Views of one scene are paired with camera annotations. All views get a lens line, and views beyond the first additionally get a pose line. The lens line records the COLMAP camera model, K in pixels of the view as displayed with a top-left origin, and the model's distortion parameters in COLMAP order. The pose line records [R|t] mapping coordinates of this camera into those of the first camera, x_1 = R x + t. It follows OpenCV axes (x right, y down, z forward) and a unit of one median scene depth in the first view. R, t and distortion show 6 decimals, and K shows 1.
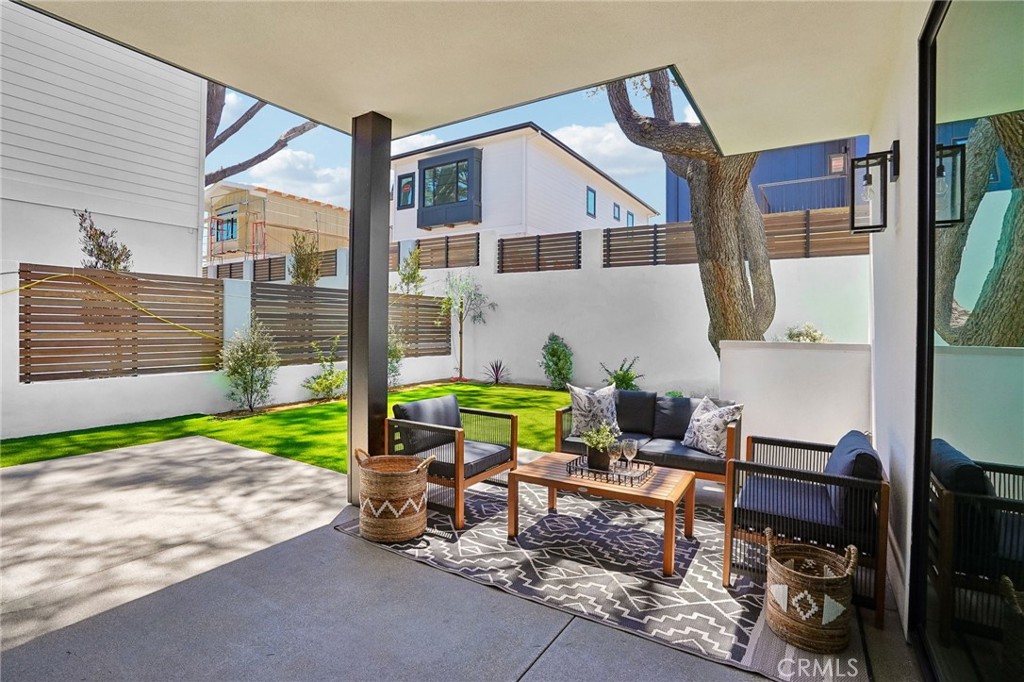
lens RADIAL K [[475.6, 0, 509.3], [0, 475.6, 335.1], [0, 0, 1]] dist [-0.053561, 0.009873]
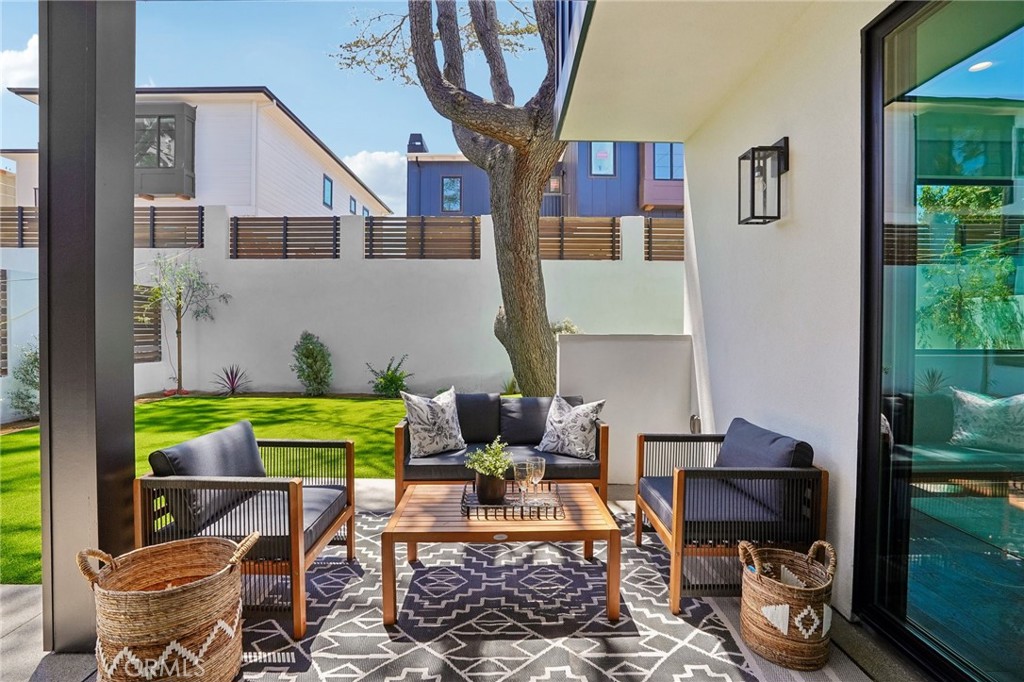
lens RADIAL K [[475.6, 0, 520.8], [0, 475.6, 337.3], [0, 0, 1]] dist [-0.053561, 0.009873]
pose [[0.845118, -0.018584, 0.534257, -0.158378], [0.013763, 0.999821, 0.013007, 0.006376], [-0.534403, -0.003639, 0.845222, 0.287517]]
